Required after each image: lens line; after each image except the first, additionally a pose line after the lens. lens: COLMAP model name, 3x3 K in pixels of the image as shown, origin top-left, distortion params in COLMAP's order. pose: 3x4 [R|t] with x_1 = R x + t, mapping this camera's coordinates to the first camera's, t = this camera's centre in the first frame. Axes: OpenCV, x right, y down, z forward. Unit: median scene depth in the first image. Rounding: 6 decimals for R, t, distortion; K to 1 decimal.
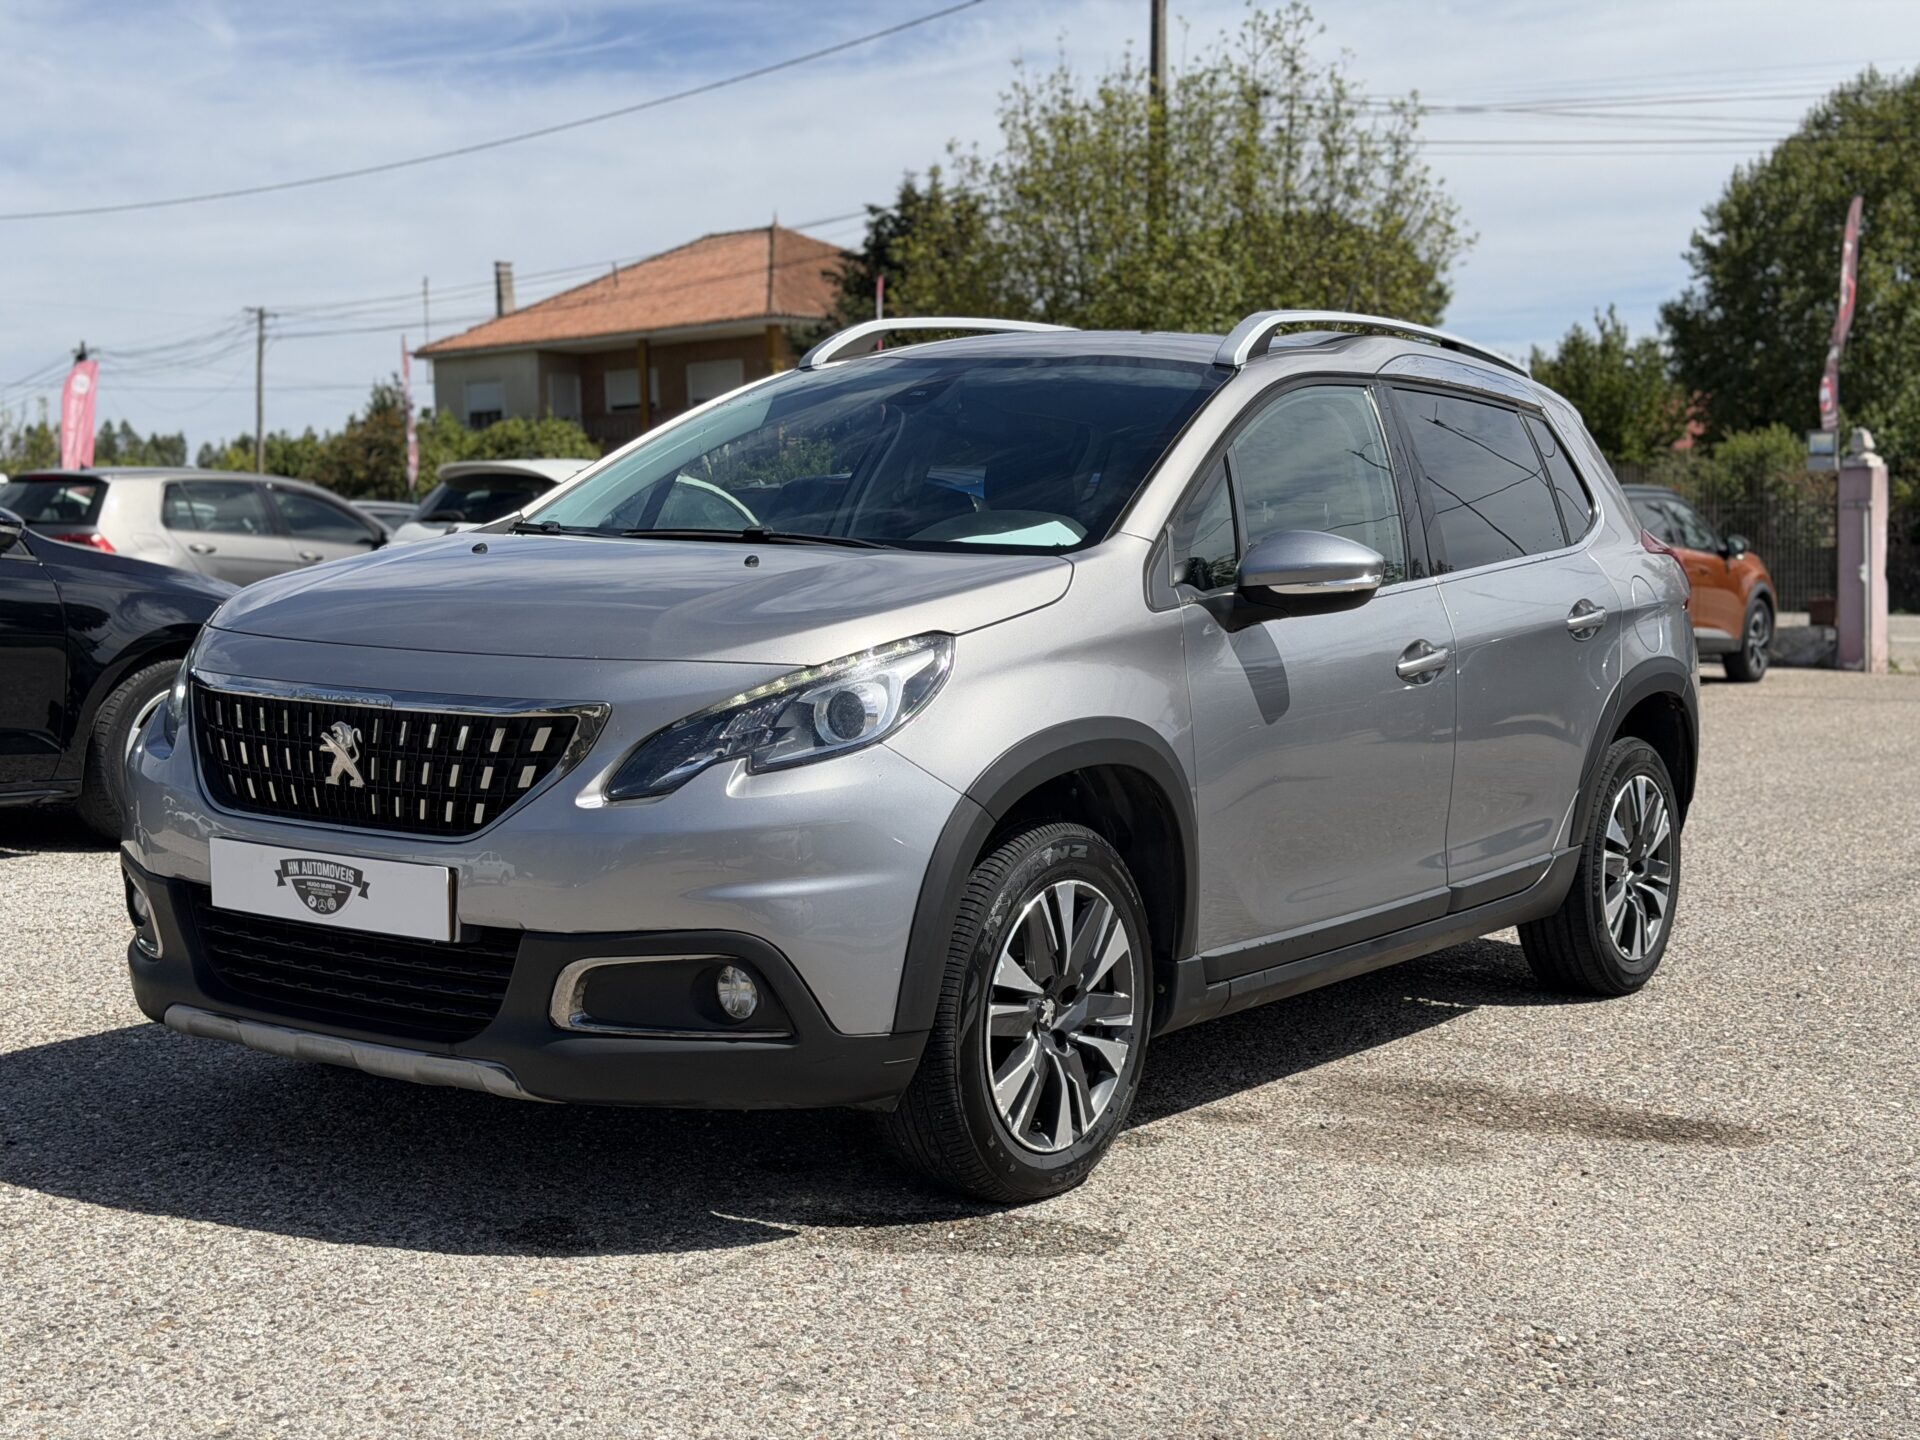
lens RADIAL K [[2662.3, 0, 959.7], [0, 2662.3, 720.0], [0, 0, 1]] dist [0.087645, 0.000000]
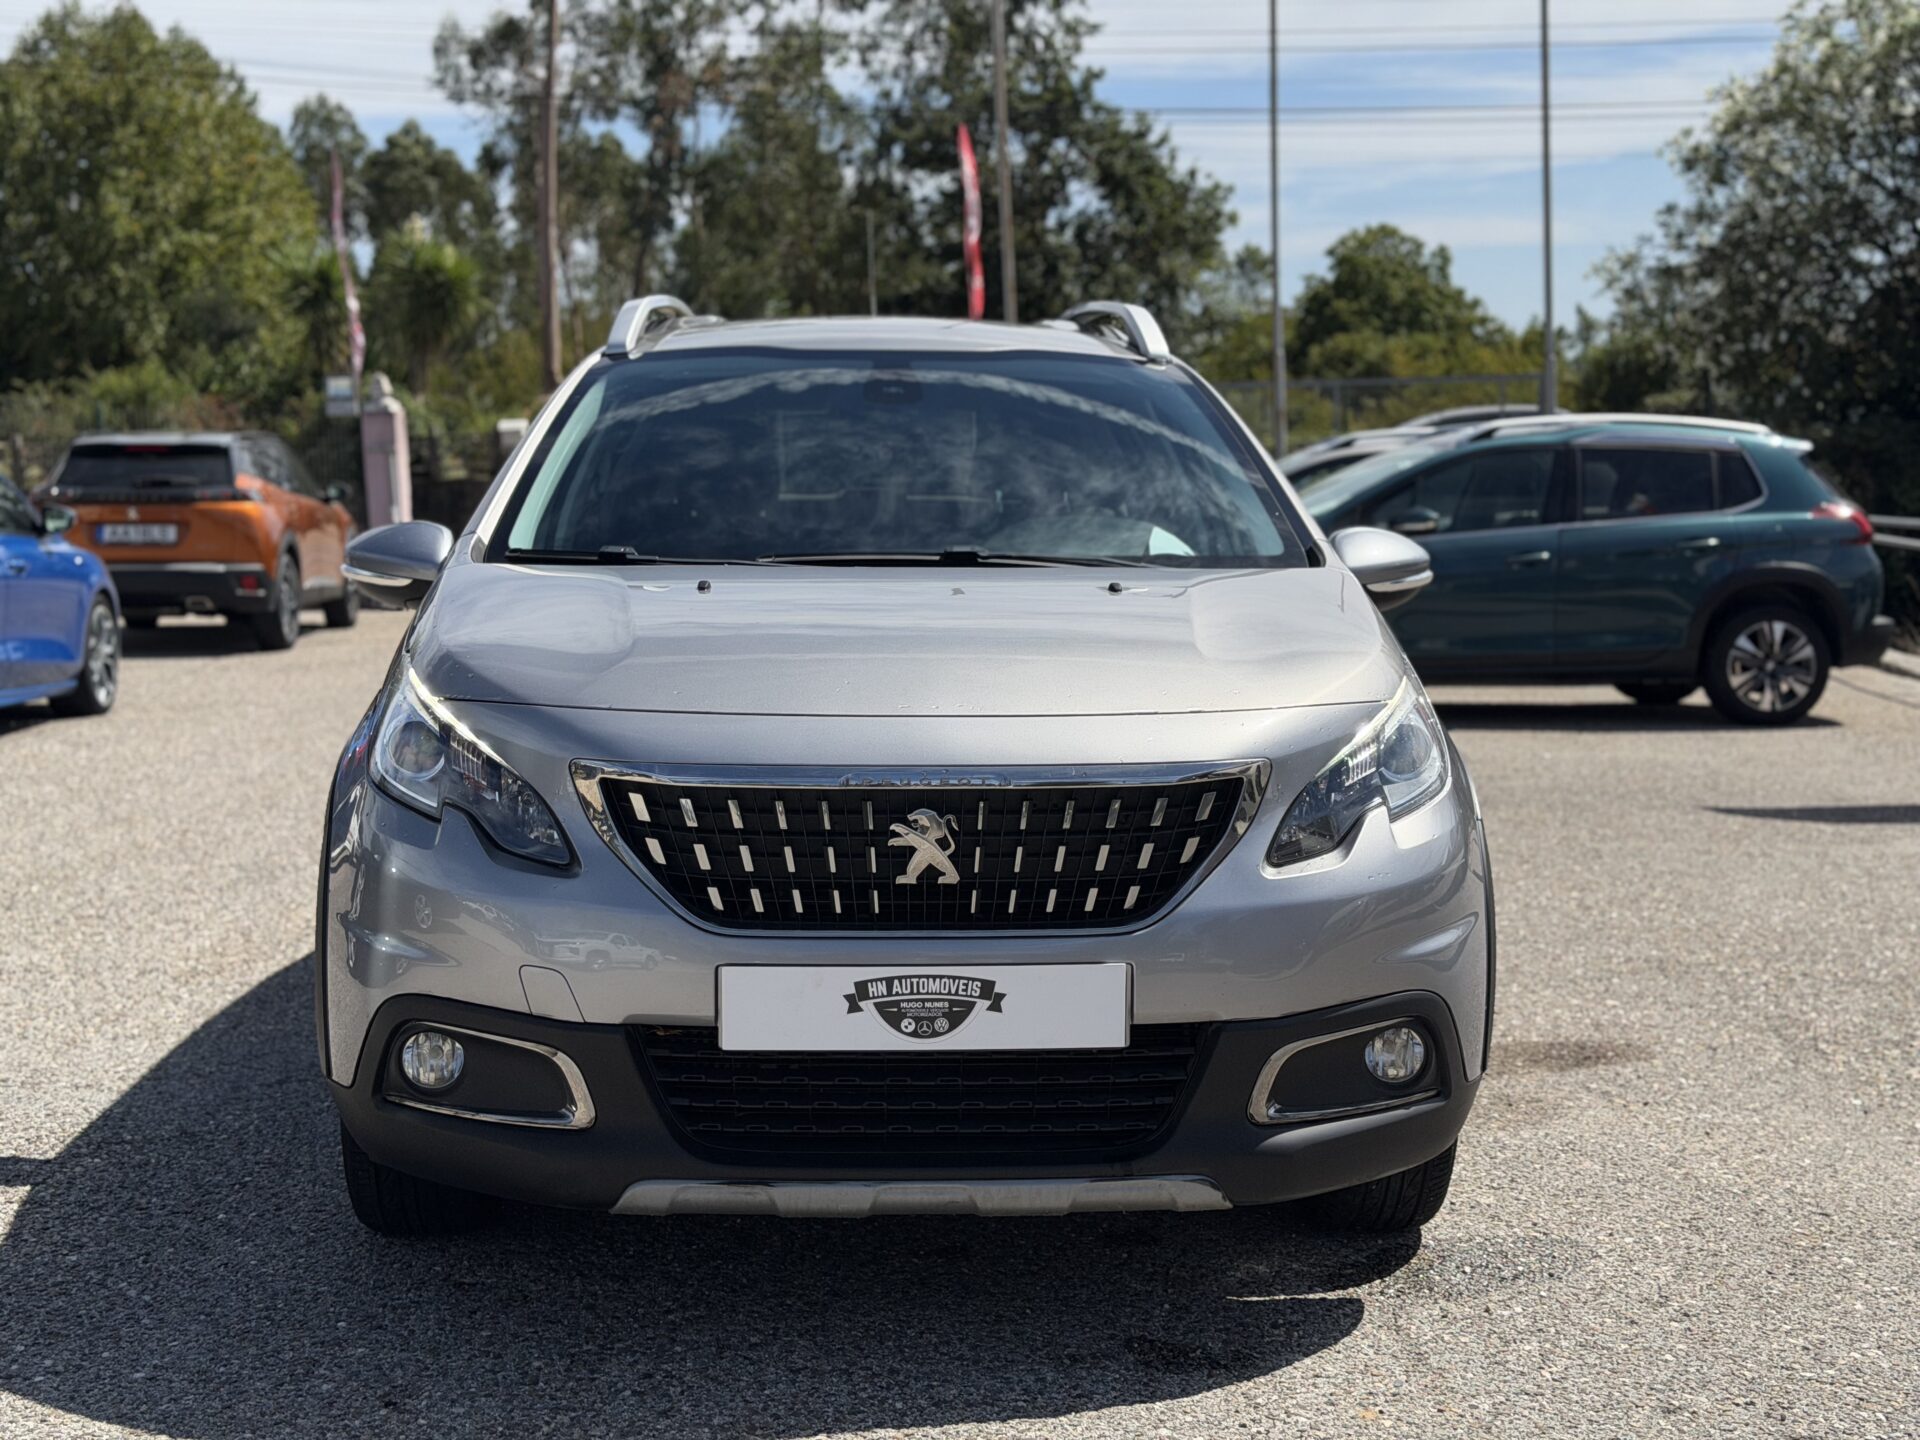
lens RADIAL K [[2662.3, 0, 960.0], [0, 2662.3, 721.8], [0, 0, 1]] dist [0.087645, 0.000000]
pose [[0.790816, -0.077129, 0.607174, -0.728693], [0.060893, 0.997021, 0.047340, -0.065569], [-0.609017, -0.000464, 0.793157, 0.328135]]
